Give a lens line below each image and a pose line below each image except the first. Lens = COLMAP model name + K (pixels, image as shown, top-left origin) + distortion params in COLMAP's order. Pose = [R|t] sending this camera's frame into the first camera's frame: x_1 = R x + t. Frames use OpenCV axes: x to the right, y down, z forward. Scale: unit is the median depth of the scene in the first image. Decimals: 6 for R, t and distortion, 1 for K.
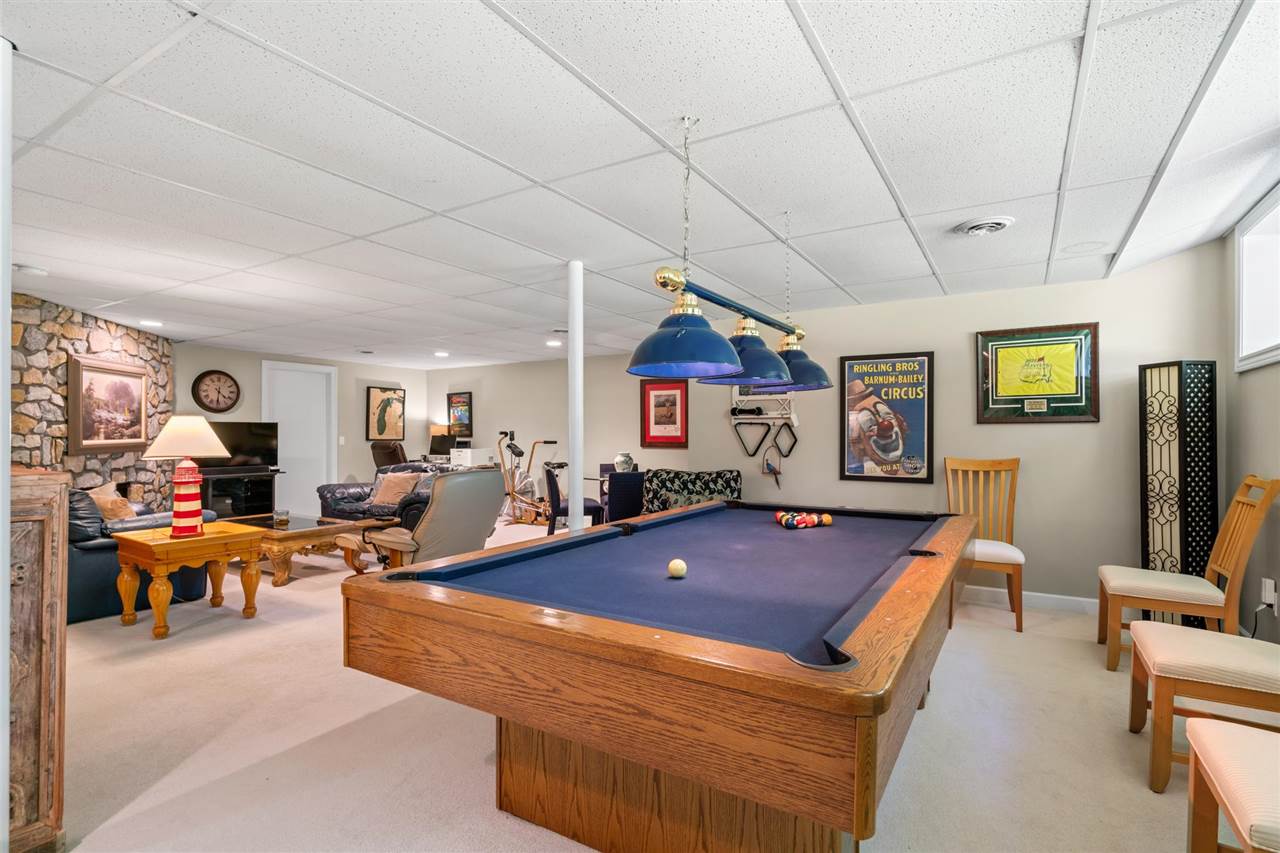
lens RADIAL K [[616.8, 0, 644.6], [0, 616.8, 441.9], [0, 0, 1]] dist [0.001785, 0.001123]
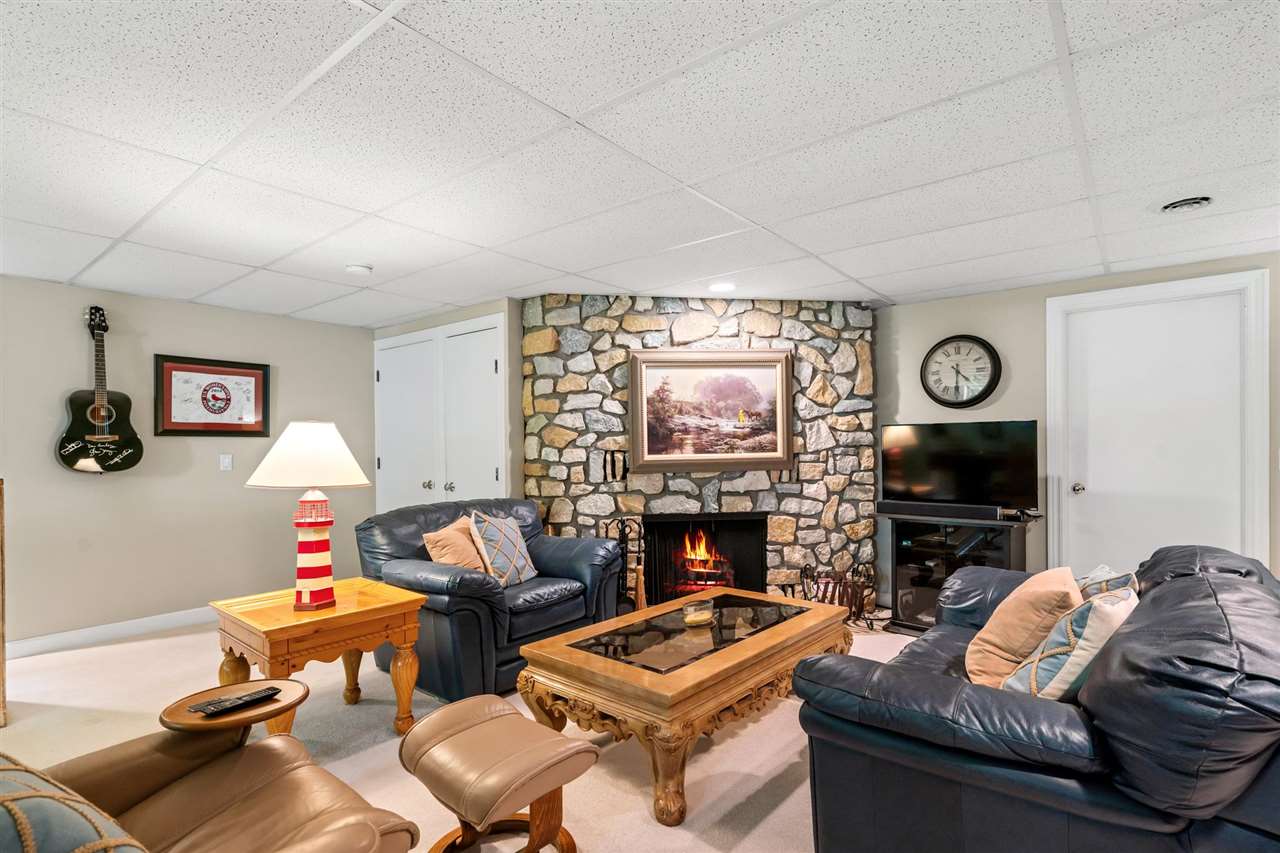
lens RADIAL K [[616.8, 0, 644.6], [0, 616.8, 441.9], [0, 0, 1]] dist [0.001785, 0.001123]
pose [[-0.123349, -0.003612, -0.992357, -0.104697], [-0.004085, 0.999987, -0.003132, -0.016212], [0.992355, 0.003668, -0.123362, 1.061849]]
